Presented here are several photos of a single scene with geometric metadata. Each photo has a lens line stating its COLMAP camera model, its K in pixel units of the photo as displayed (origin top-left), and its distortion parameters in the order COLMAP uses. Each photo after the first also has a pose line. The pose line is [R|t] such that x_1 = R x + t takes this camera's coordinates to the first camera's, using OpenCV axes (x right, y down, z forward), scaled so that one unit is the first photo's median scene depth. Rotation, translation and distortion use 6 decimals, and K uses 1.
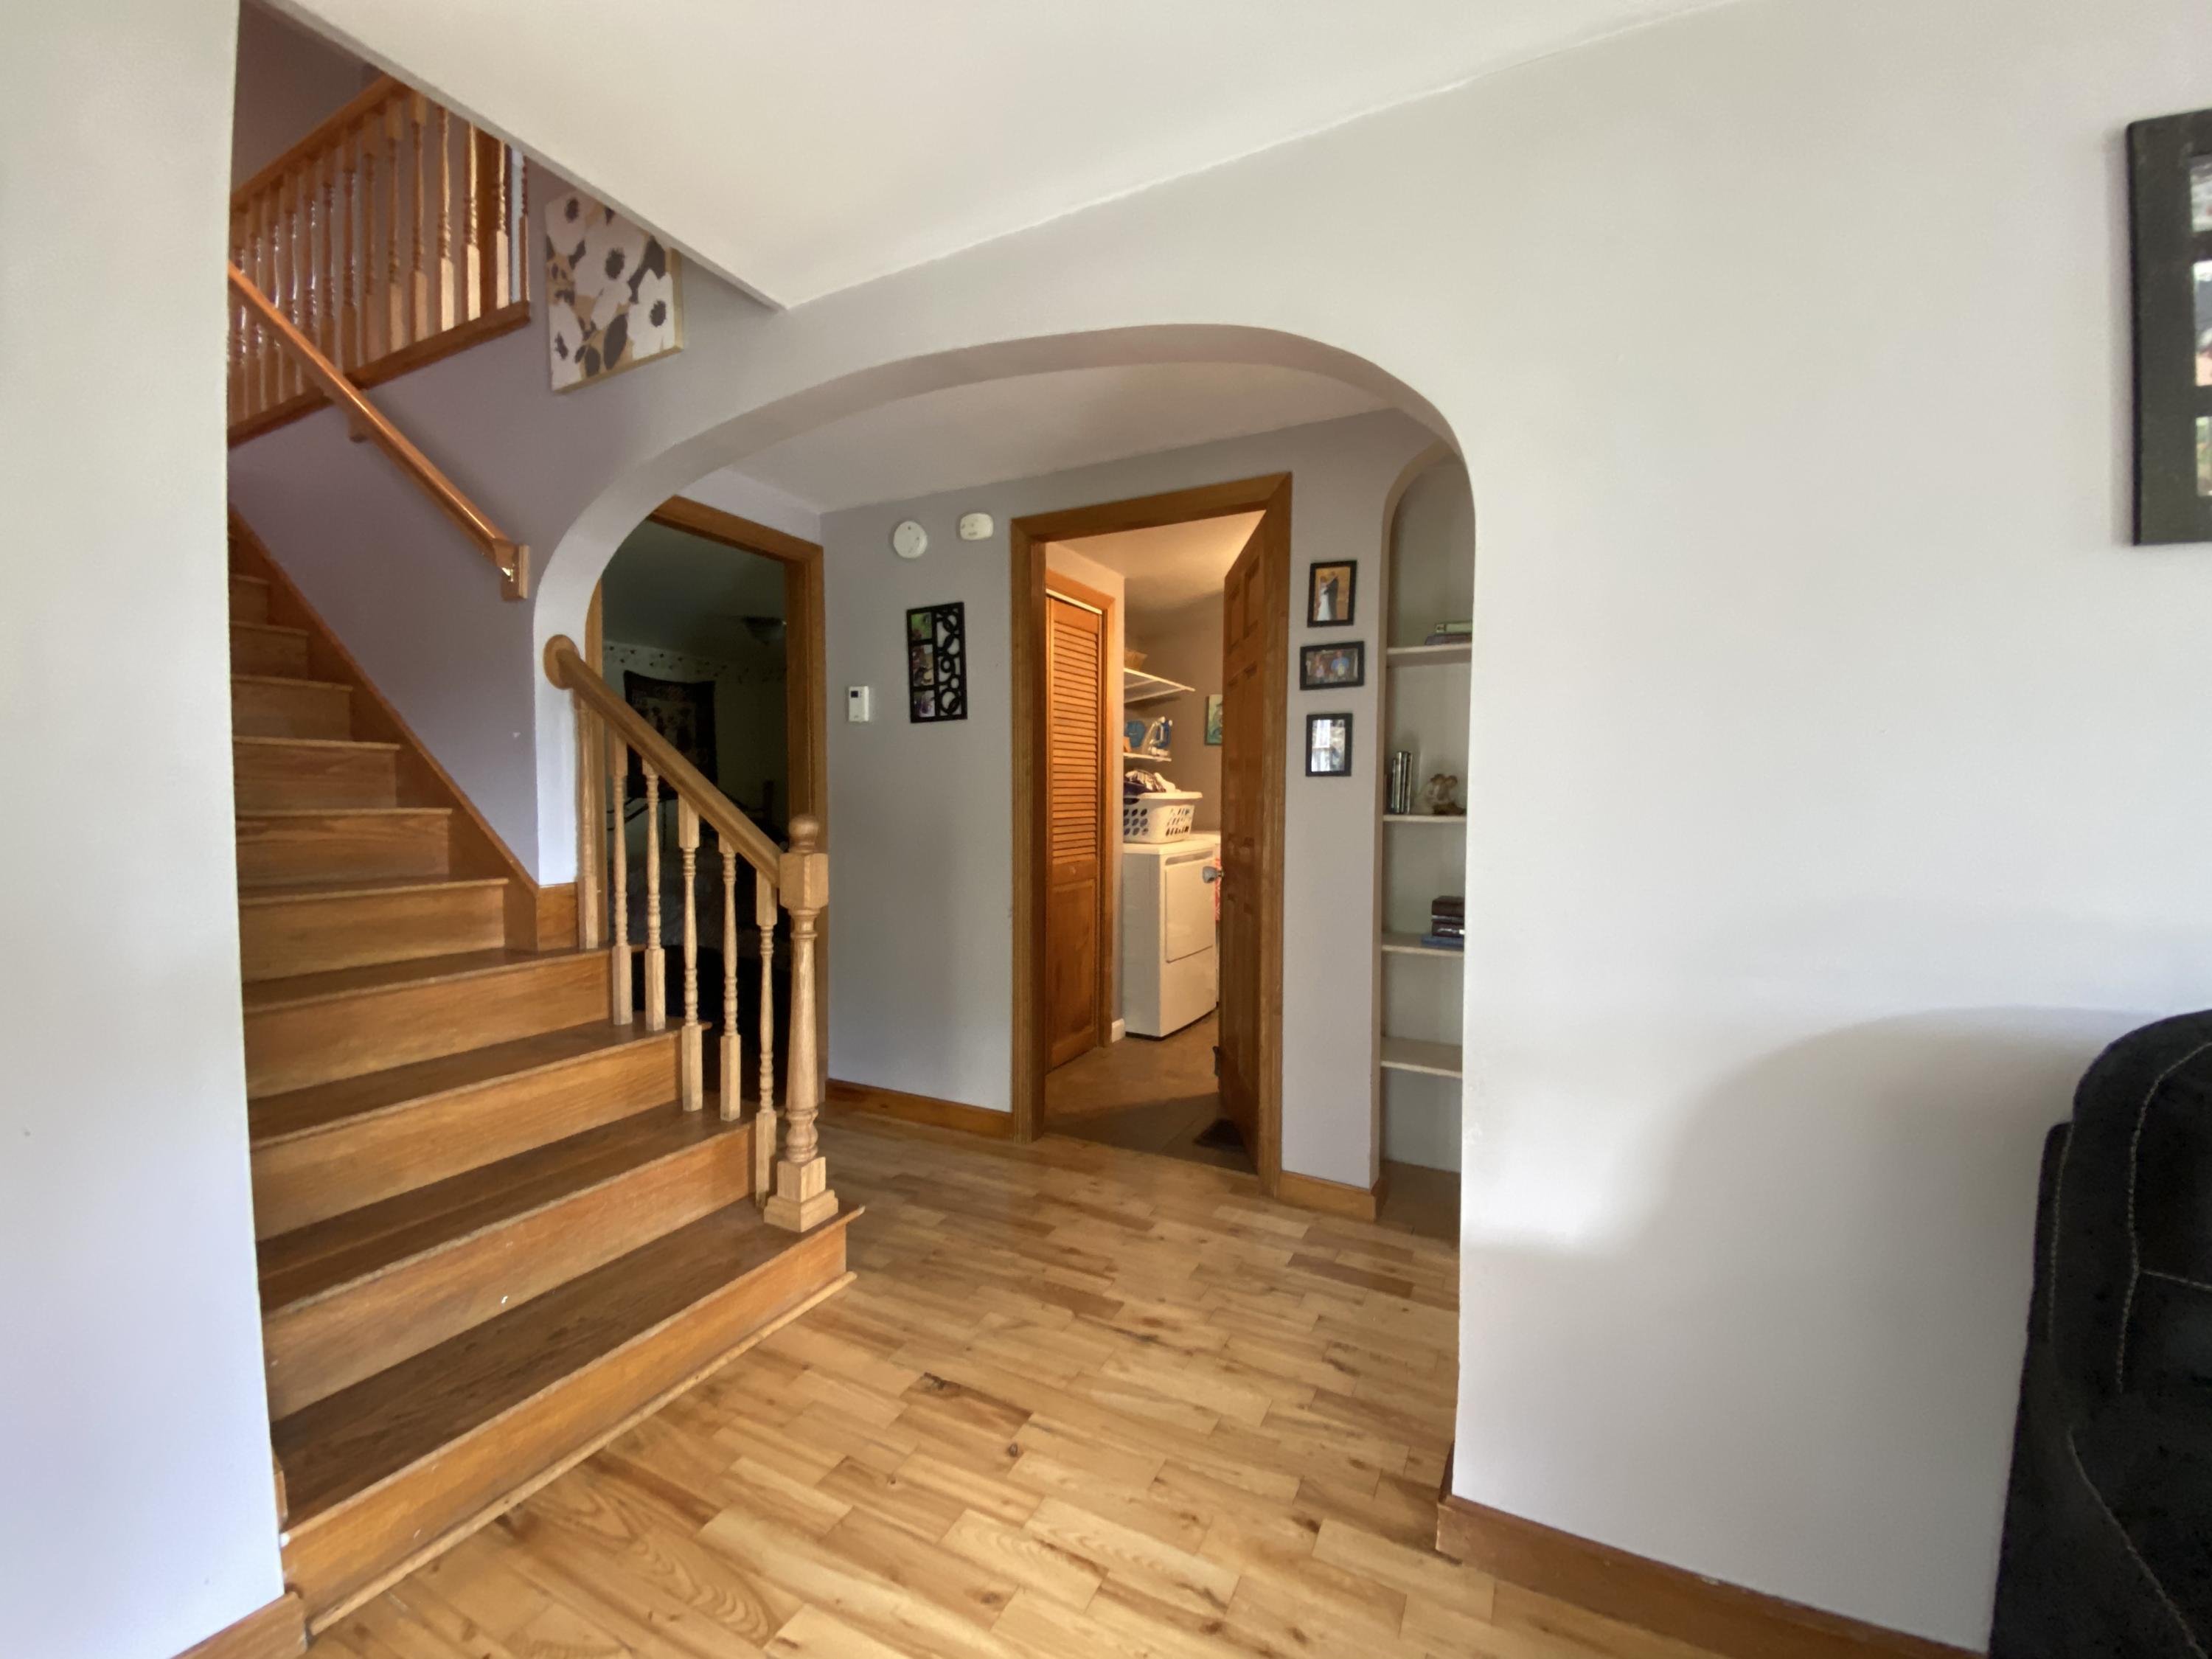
lens RADIAL K [[909.8, 0, 1103.1], [0, 909.8, 830.1], [0, 0, 1]] dist [-0.000097, -0.000156]
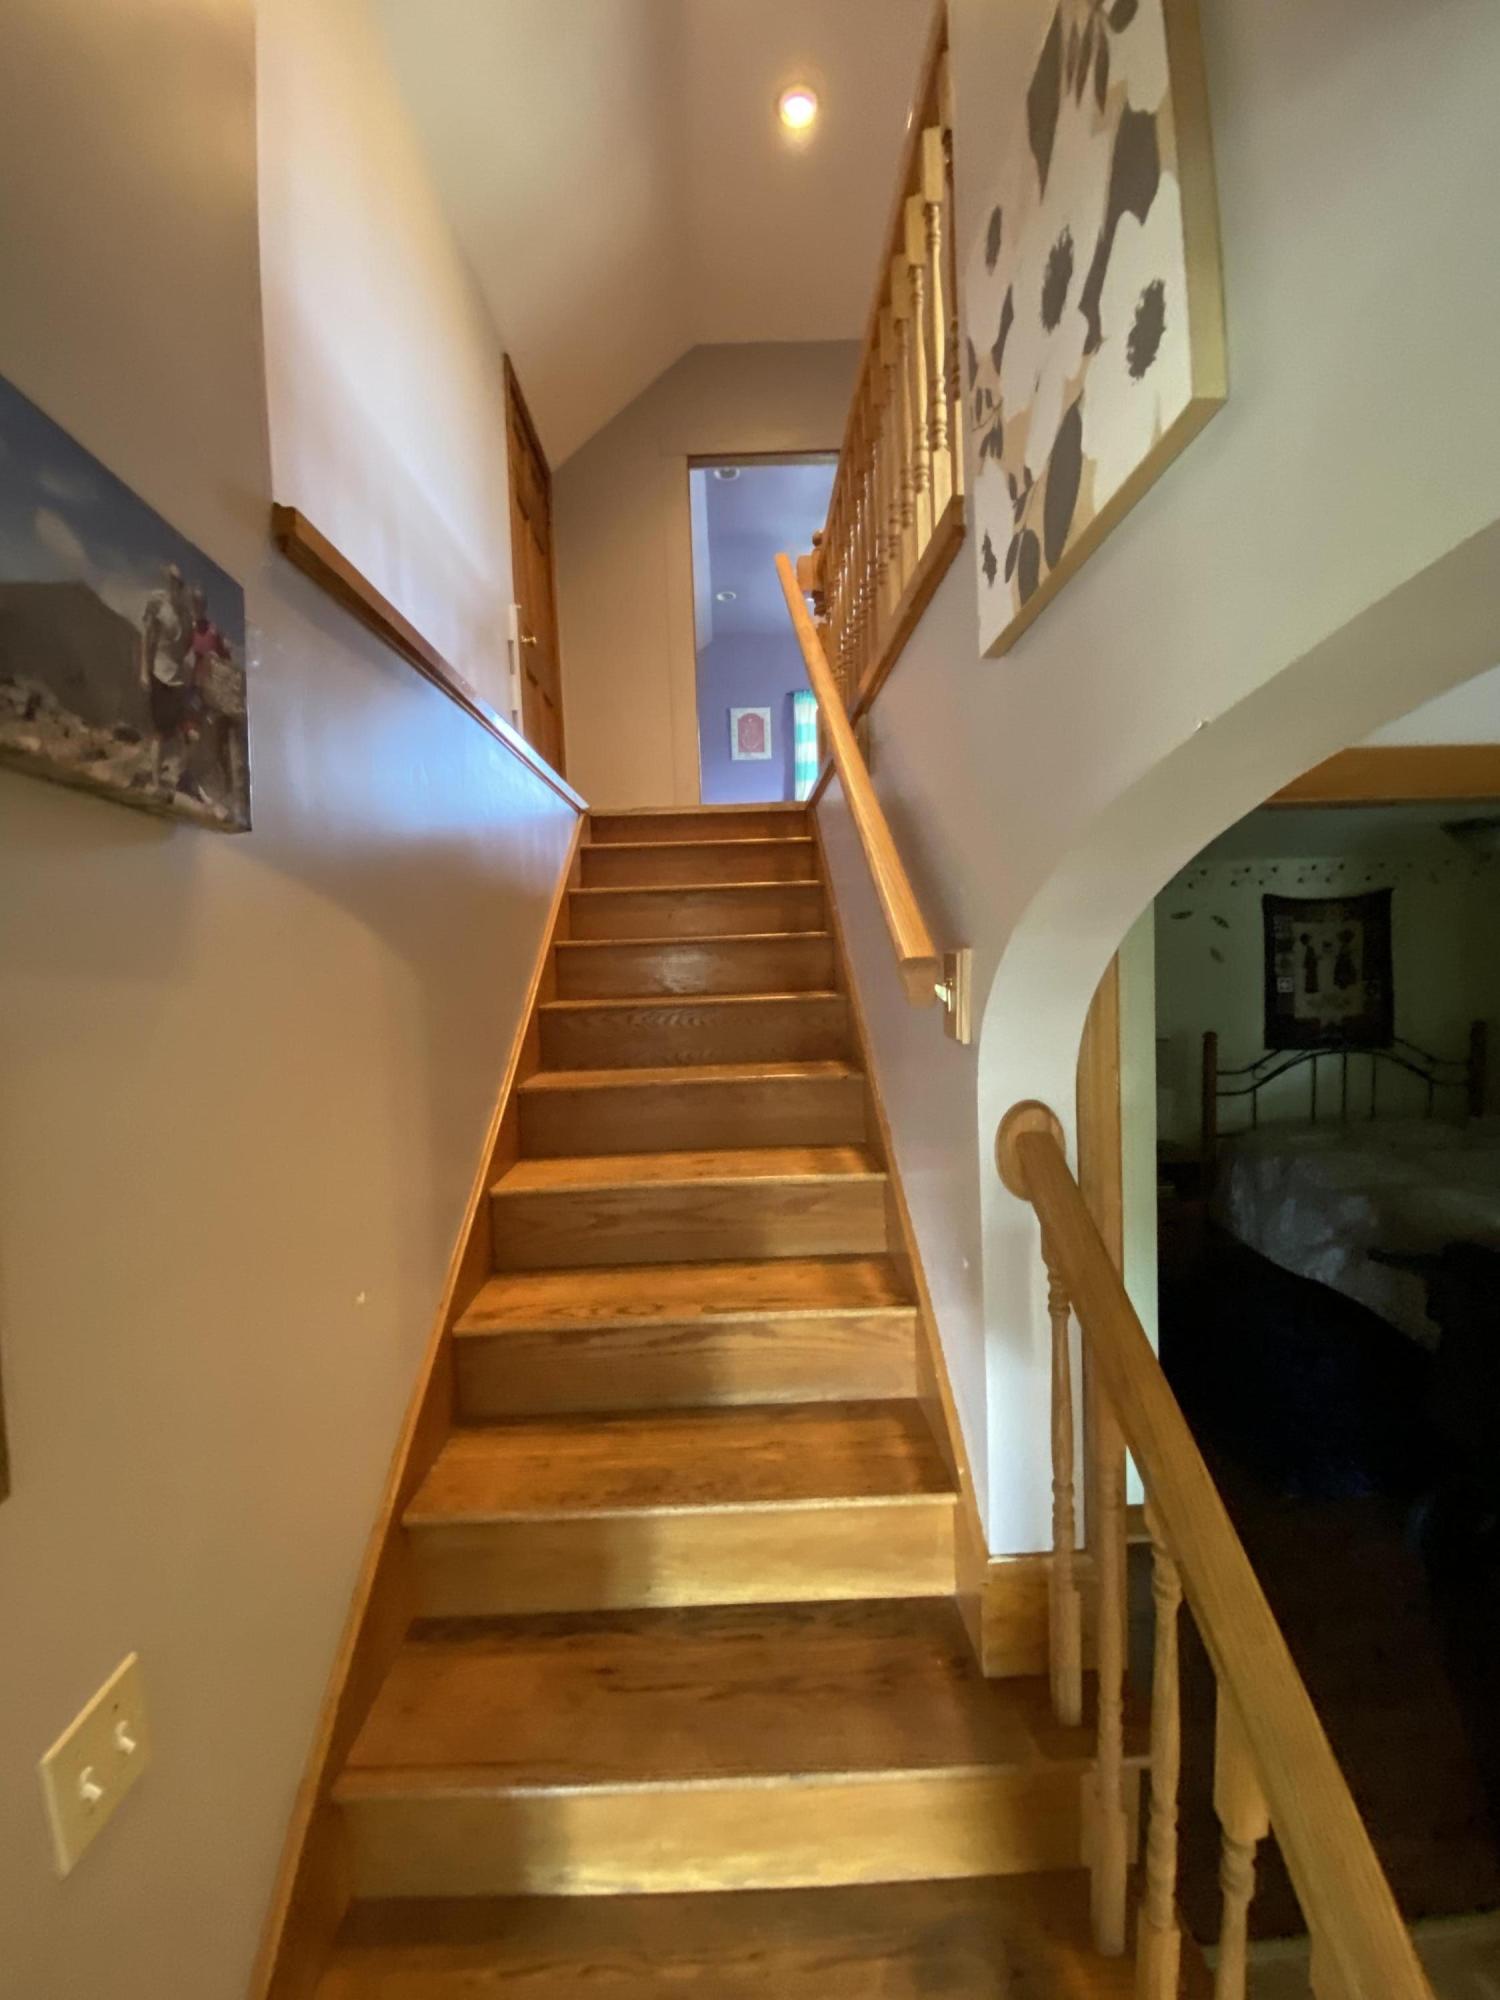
lens RADIAL K [[822.6, 0, 743.5], [0, 822.6, 986.2], [0, 0, 1]] dist [-0.000097, -0.000156]
pose [[0.474967, 0.019911, -0.879778, -0.238012], [-0.000078, 0.999745, 0.022583, -0.275250], [0.880004, -0.010657, 0.474847, 0.589441]]
